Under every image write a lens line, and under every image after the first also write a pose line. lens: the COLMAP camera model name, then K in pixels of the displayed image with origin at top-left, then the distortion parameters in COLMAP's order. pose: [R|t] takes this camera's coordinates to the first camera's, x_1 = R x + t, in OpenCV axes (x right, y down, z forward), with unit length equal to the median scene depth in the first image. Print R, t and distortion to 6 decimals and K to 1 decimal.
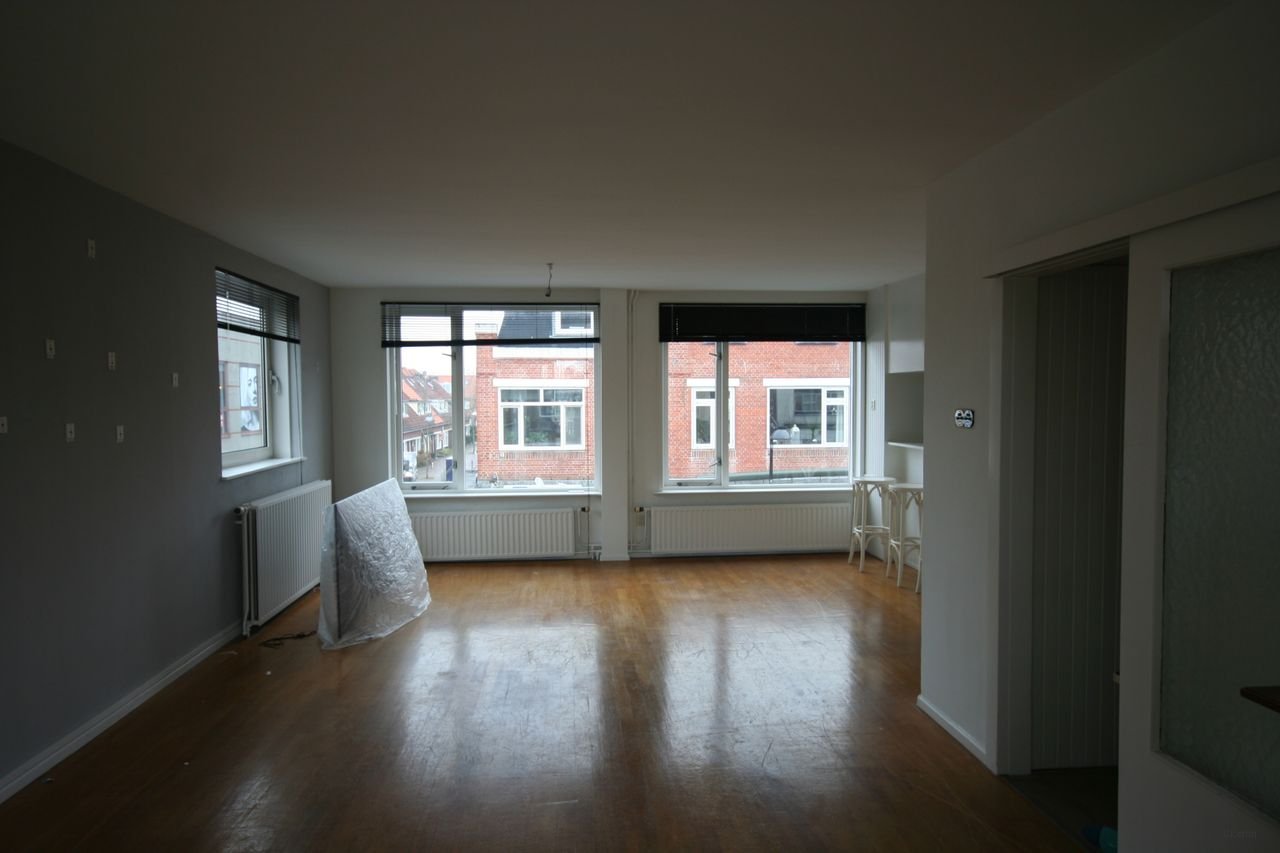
lens RADIAL K [[732.7, 0, 640.0], [0, 732.7, 426.5], [0, 0, 1]] dist [-0.001622, 0.002314]
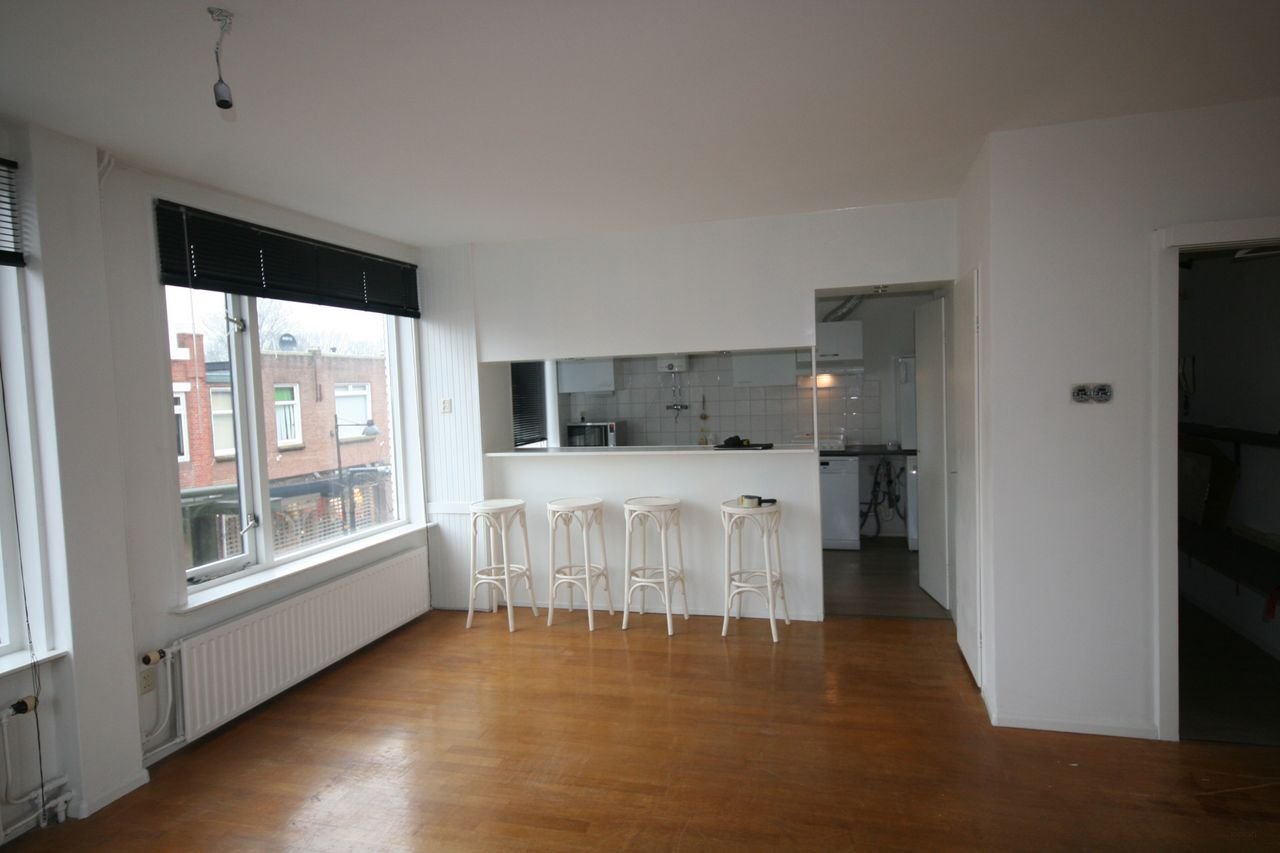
lens RADIAL K [[756.4, 0, 640.0], [0, 756.4, 426.5], [0, 0, 1]] dist [0.013917, 0.001824]
pose [[0.352671, -0.057735, 0.933964, -0.319703], [0.072081, 0.996805, 0.034402, -0.020356], [-0.932967, 0.055189, 0.355706, 0.552051]]
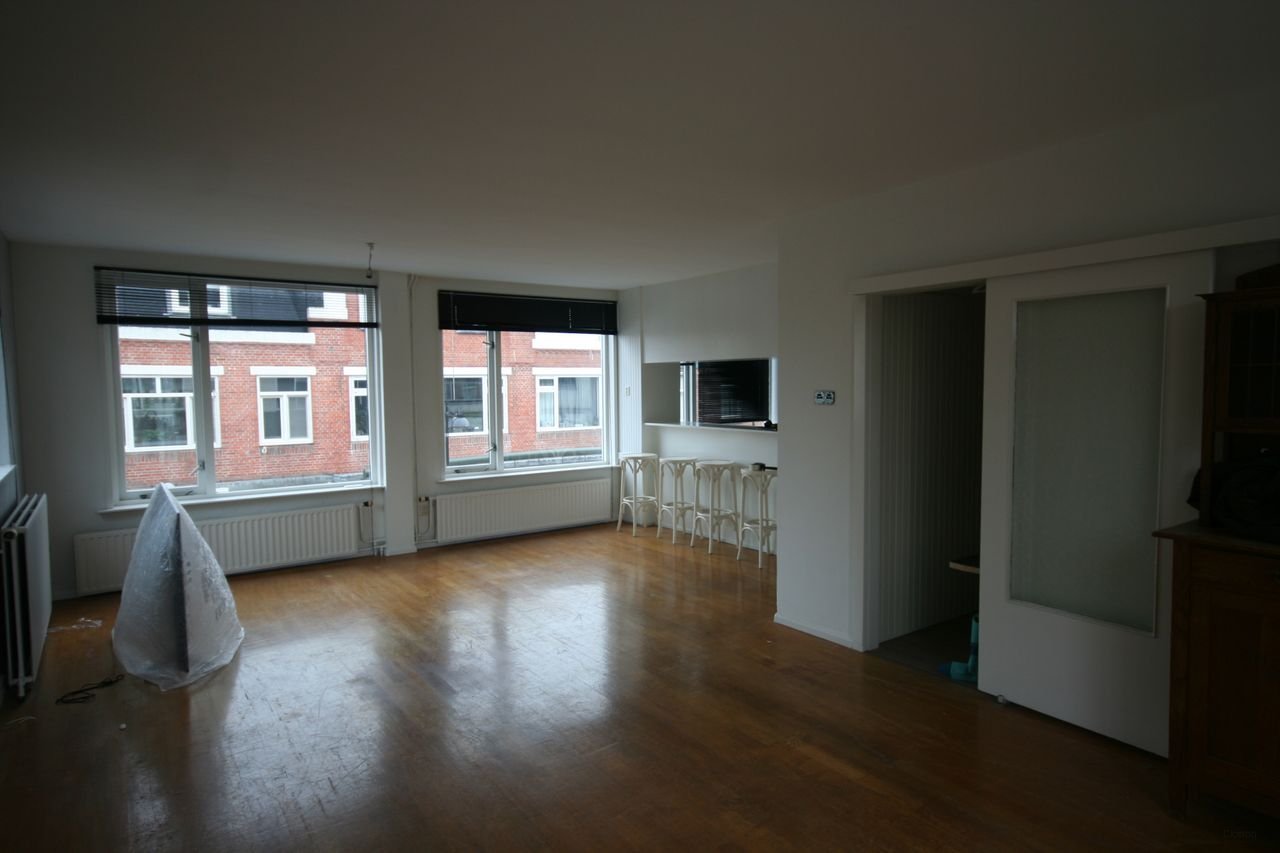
lens RADIAL K [[732.7, 0, 640.0], [0, 732.7, 426.5], [0, 0, 1]] dist [-0.001622, 0.002314]
pose [[0.857747, -0.032921, 0.513017, -0.252998], [0.025507, 0.999444, 0.021488, 0.001969], [-0.513439, -0.005345, 0.858110, 0.009215]]
